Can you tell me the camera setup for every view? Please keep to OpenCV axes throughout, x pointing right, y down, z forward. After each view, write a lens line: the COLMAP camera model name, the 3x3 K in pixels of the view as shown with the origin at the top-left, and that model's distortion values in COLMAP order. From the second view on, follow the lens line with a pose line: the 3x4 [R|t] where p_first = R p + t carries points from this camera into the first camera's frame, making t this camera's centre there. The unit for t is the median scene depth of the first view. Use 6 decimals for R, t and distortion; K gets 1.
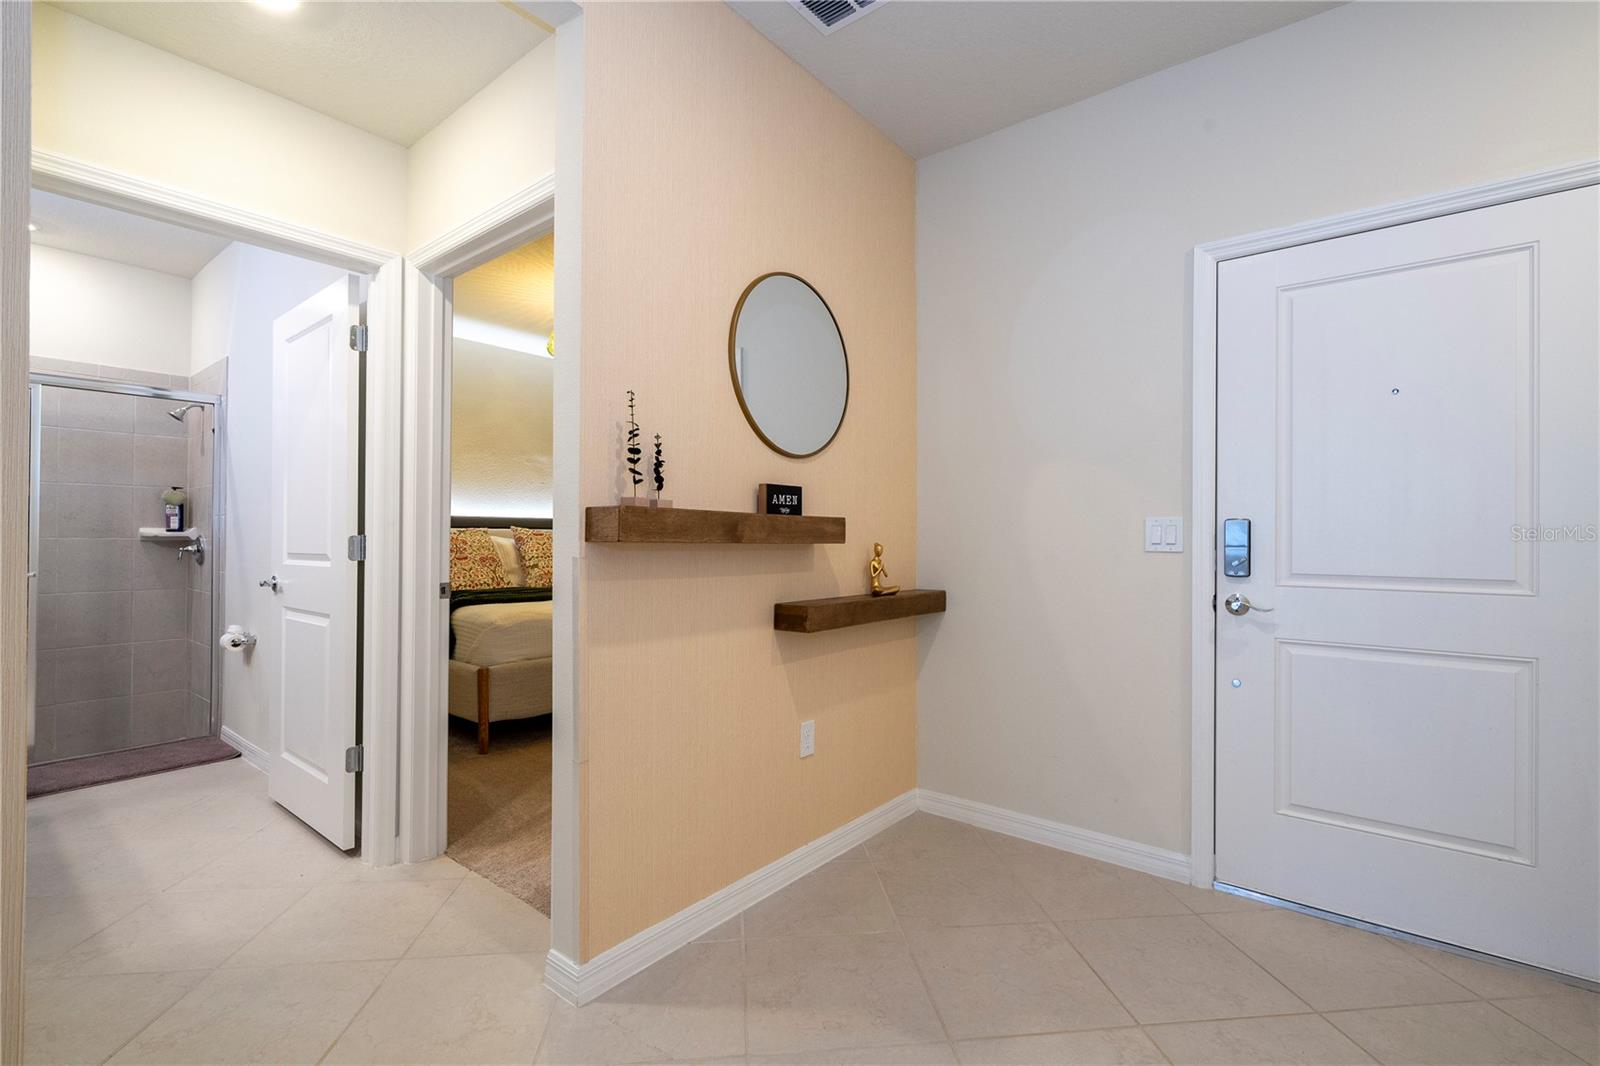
lens RADIAL K [[717.7, 0, 792.7], [0, 717.7, 533.0], [0, 0, 1]] dist [0.000006, 0.000774]
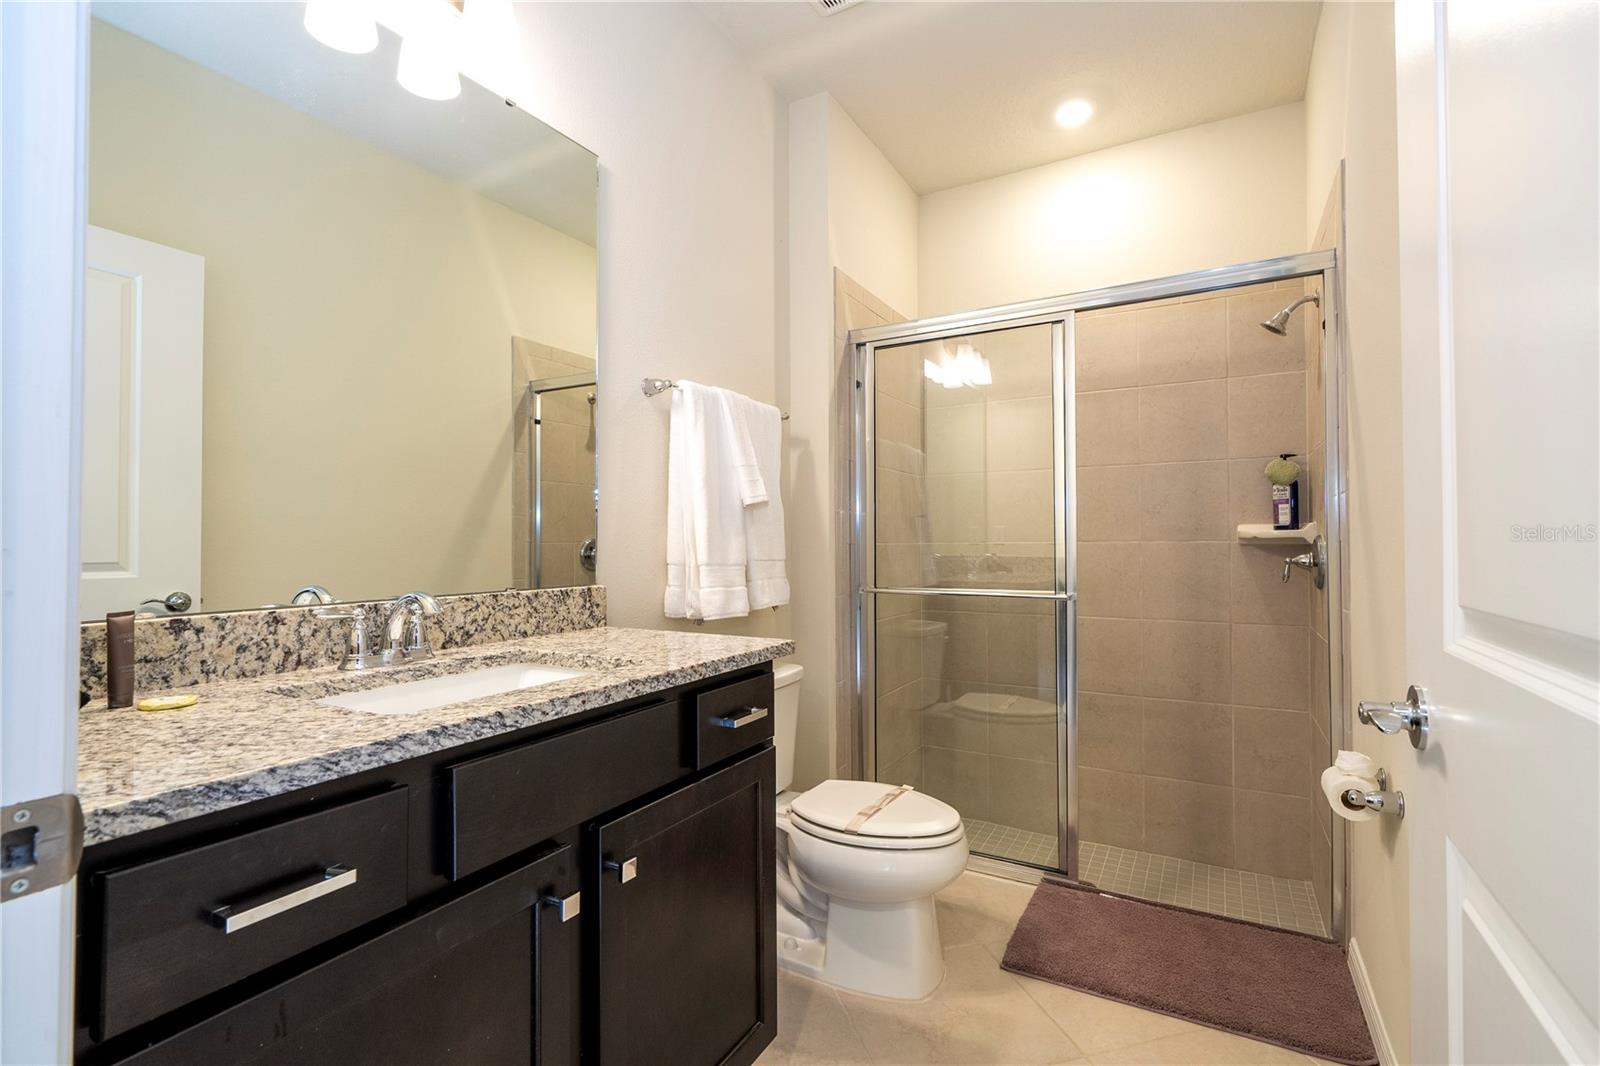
lens RADIAL K [[717.7, 0, 815.7], [0, 717.7, 537.7], [0, 0, 1]] dist [0.000006, 0.000774]
pose [[0.178246, -0.011336, -0.983921, -0.351272], [0.024000, 0.999686, -0.007170, -0.000075], [0.983693, -0.022336, 0.178462, 0.518095]]
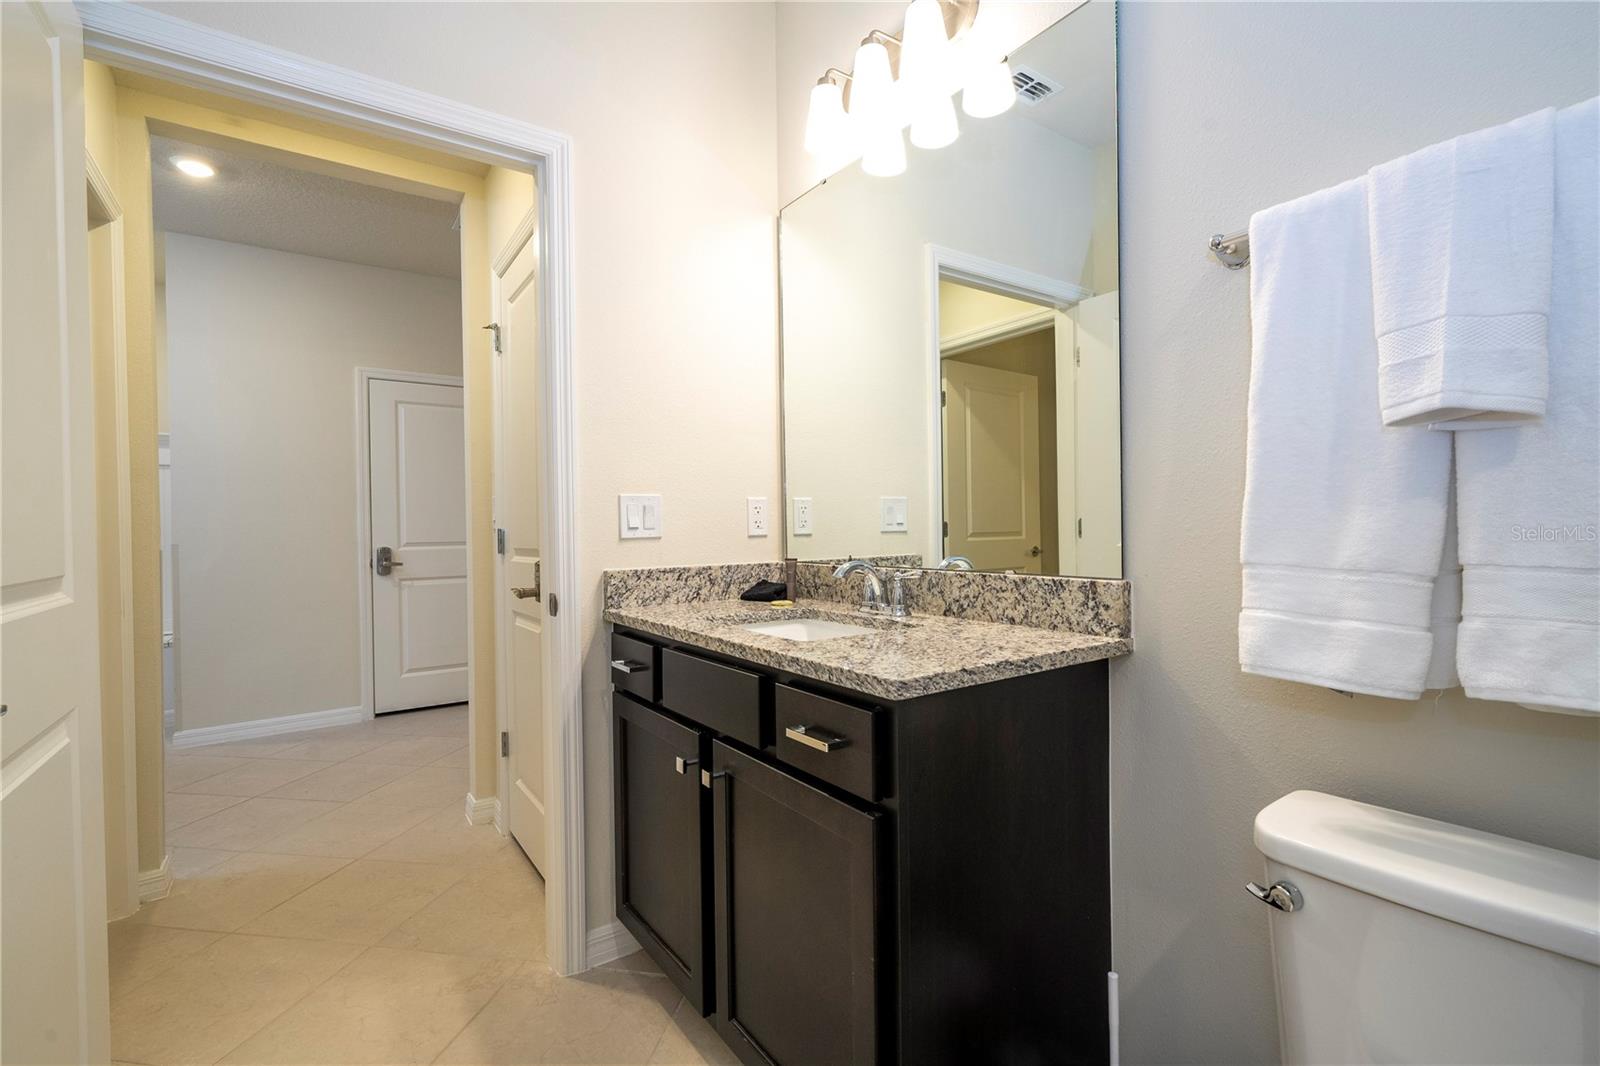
lens RADIAL K [[717.7, 0, 799.5], [0, 717.7, 533.8], [0, 0, 1]] dist [0.000006, 0.000774]
pose [[-0.961594, 0.007750, 0.274365, -1.771012], [0.005963, 0.999955, -0.007346, 0.012062], [-0.274410, -0.005428, -0.961598, 1.541560]]
